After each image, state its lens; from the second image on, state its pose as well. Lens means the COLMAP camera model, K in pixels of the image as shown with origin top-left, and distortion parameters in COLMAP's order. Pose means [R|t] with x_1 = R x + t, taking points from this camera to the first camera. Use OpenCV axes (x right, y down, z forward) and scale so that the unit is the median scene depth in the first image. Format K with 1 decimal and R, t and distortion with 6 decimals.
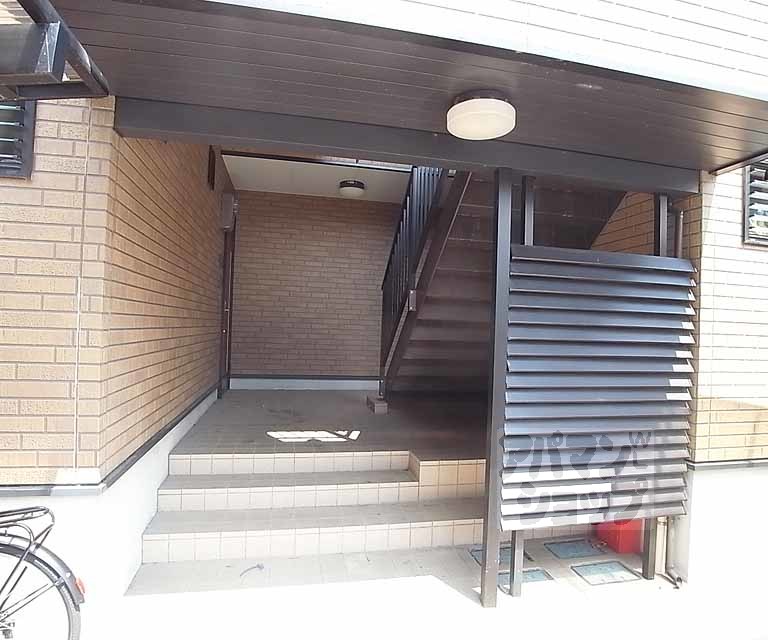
lens RADIAL K [[467.9, 0, 384.0], [0, 467.9, 320.0], [0, 0, 1]] dist [-0.055546, 0.001180]
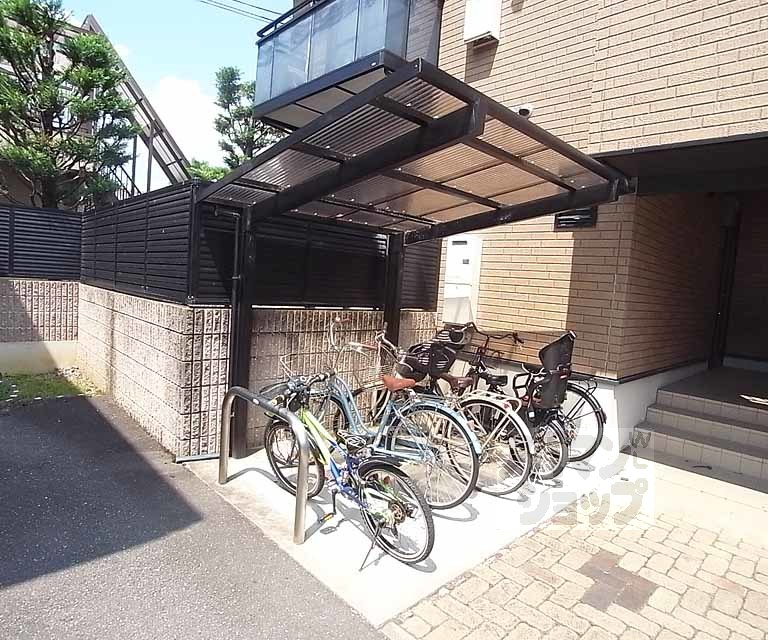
lens RADIAL K [[467.9, 0, 384.0], [0, 467.9, 320.0], [0, 0, 1]] dist [-0.055546, 0.001180]
pose [[0.527200, 0.076143, -0.846323, 0.166514], [-0.046422, 0.997071, 0.060788, 0.009563], [0.848472, 0.007241, 0.529191, -0.297093]]
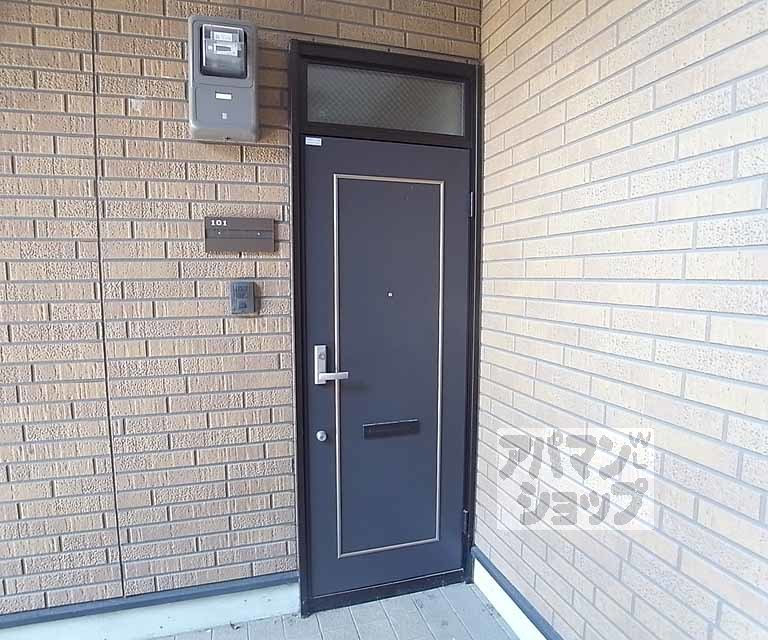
lens RADIAL K [[467.9, 0, 384.0], [0, 467.9, 320.0], [0, 0, 1]] dist [-0.055546, 0.001180]
pose [[0.097031, 0.059322, -0.993512, -0.006880], [0.013173, 0.998058, 0.060880, -0.082024], [0.995194, -0.018994, 0.096061, 1.047200]]
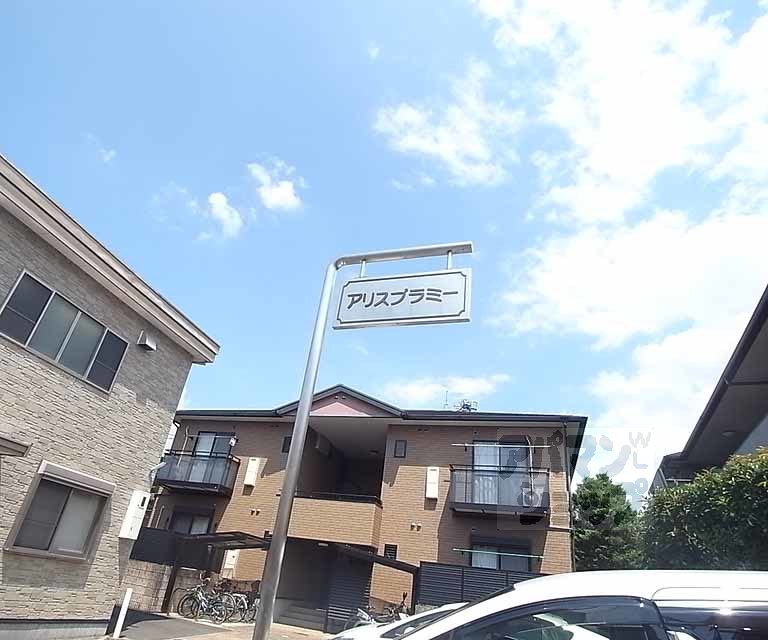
lens RADIAL K [[467.9, 0, 384.0], [0, 467.9, 320.0], [0, 0, 1]] dist [-0.055546, 0.001180]
pose [[0.871110, -0.188375, -0.453523, 1.621495], [-0.080704, 0.856036, -0.510576, 0.055393], [0.484412, 0.481369, 0.730499, -1.783782]]
